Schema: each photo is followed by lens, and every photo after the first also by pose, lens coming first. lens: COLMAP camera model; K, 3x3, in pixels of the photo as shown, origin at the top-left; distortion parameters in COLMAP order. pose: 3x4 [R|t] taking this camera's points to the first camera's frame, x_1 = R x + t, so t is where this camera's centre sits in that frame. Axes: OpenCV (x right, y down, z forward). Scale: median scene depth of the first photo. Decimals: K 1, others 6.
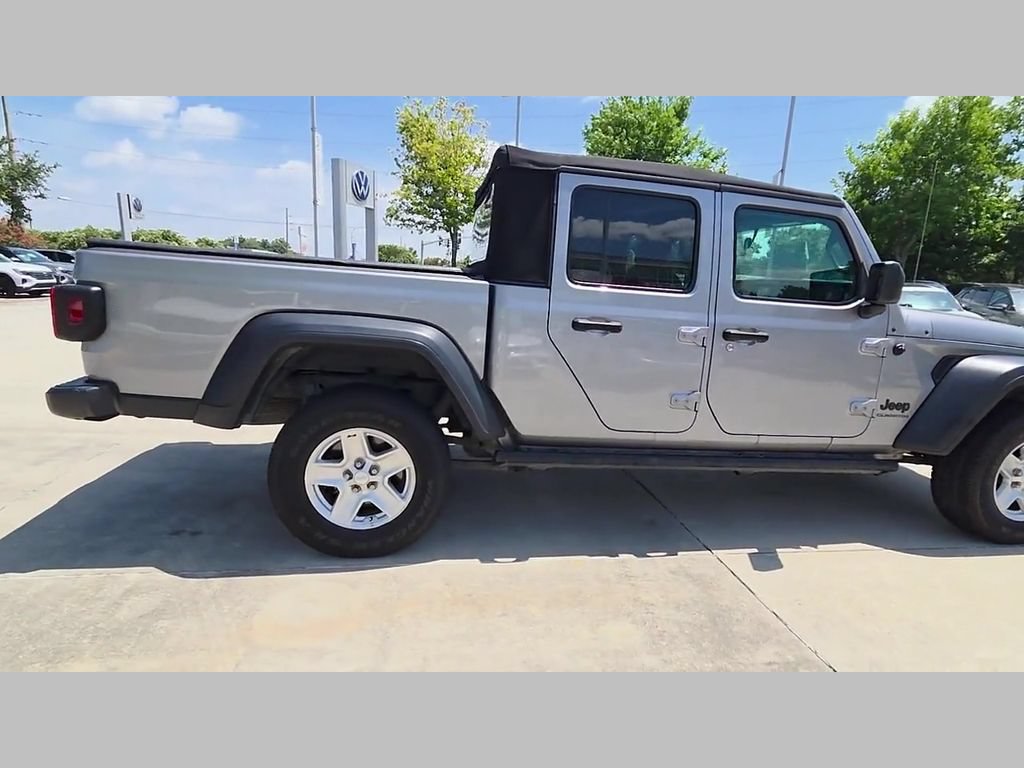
lens RADIAL K [[521.1, 0, 508.3], [0, 521.1, 379.7], [0, 0, 1]] dist [0.002094, 0.000387]
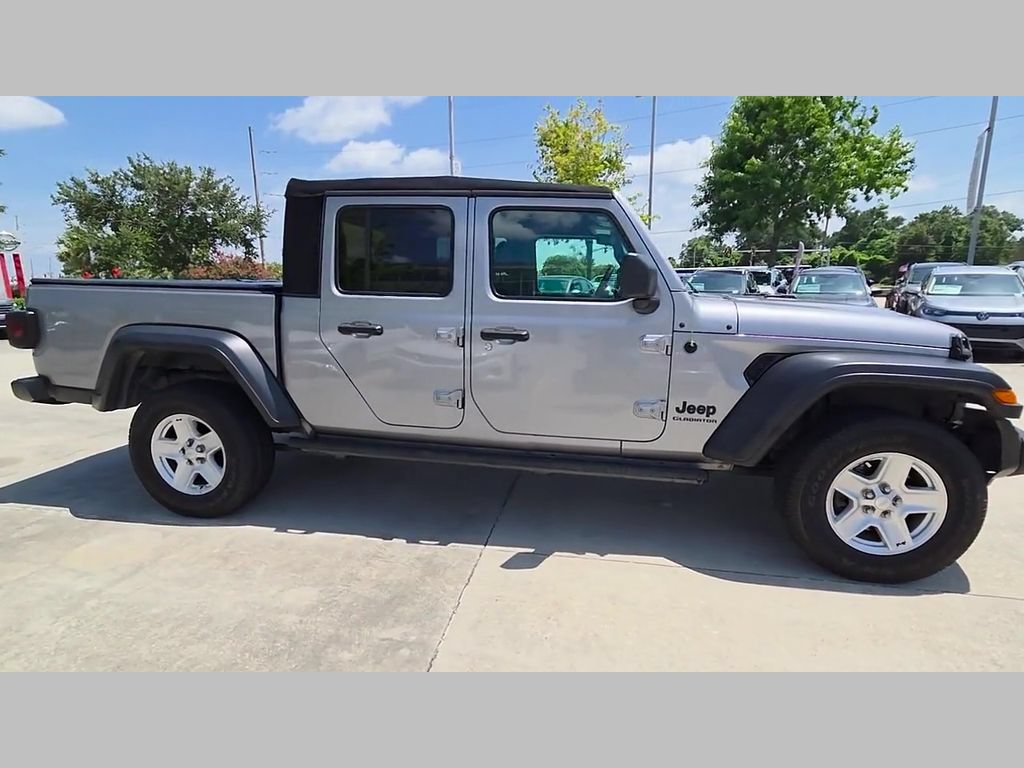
lens RADIAL K [[522.3, 0, 509.1], [0, 522.3, 380.3], [0, 0, 1]] dist [0.001840, 0.000454]
pose [[0.946017, 0.005491, -0.324071, 0.793258], [-0.009939, 0.999878, -0.012072, 0.015677], [0.323965, 0.014642, 0.945956, 0.041069]]
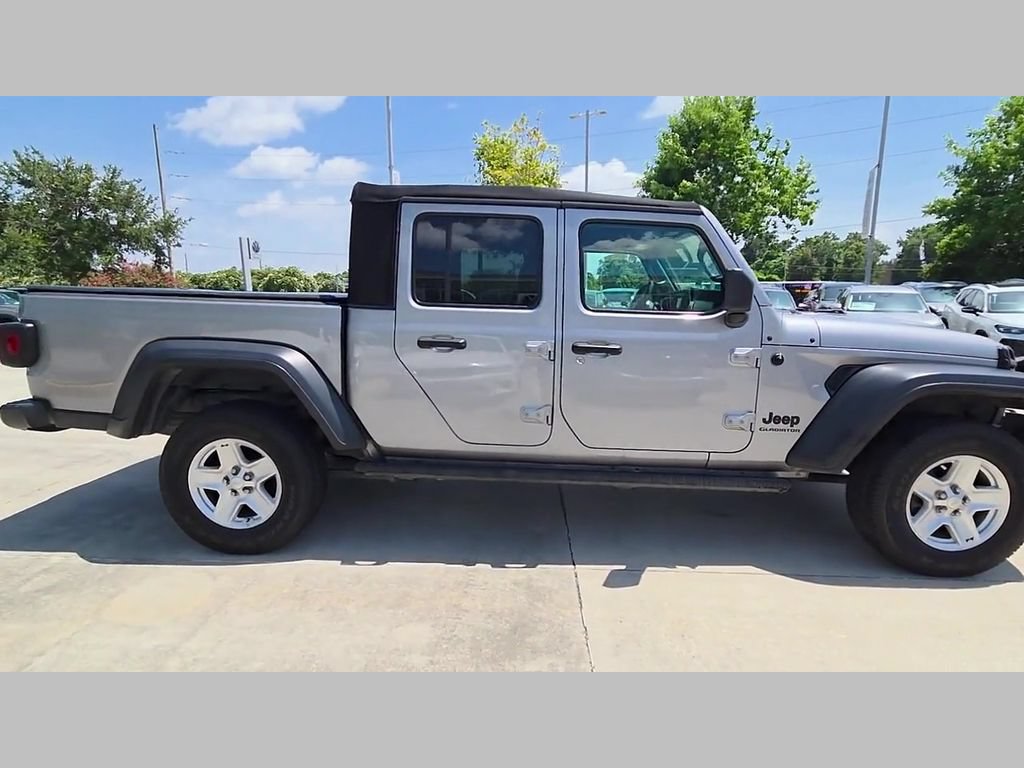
lens RADIAL K [[521.1, 0, 508.3], [0, 521.1, 379.7], [0, 0, 1]] dist [0.002094, 0.000387]
pose [[0.982836, -0.015173, -0.183855, 0.471093], [0.008386, 0.999256, -0.037637, 0.010758], [0.184290, 0.035450, 0.982233, -0.014045]]
